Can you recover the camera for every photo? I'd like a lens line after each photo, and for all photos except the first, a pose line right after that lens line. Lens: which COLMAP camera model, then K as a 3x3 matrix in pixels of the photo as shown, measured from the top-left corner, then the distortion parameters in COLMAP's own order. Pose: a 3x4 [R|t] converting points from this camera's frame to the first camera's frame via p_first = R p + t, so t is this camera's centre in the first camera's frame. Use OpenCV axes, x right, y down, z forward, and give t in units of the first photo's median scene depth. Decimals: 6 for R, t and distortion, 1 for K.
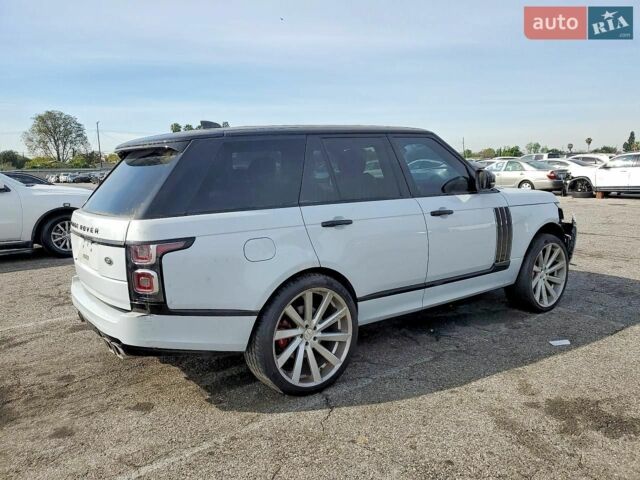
lens RADIAL K [[481.6, 0, 320.0], [0, 481.6, 240.0], [0, 0, 1]] dist [0.057893, -0.056555]
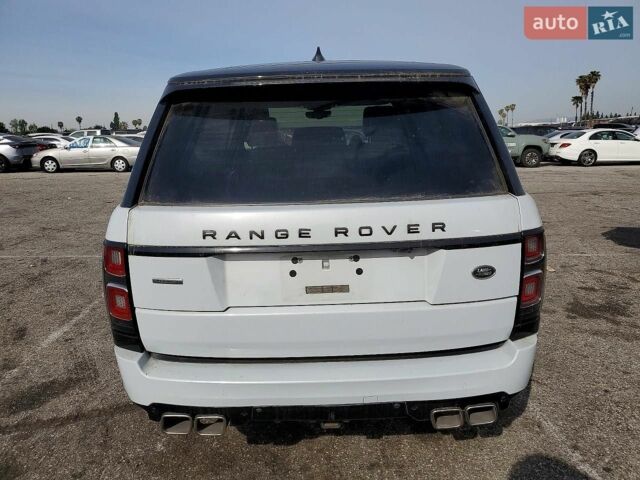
lens RADIAL K [[481.6, 0, 320.0], [0, 481.6, 240.0], [0, 0, 1]] dist [0.057893, -0.056555]
pose [[0.593452, -0.159337, 0.788940, -0.965614], [0.125203, 0.986552, 0.105068, -0.082177], [-0.795072, 0.036425, 0.605421, 0.761337]]
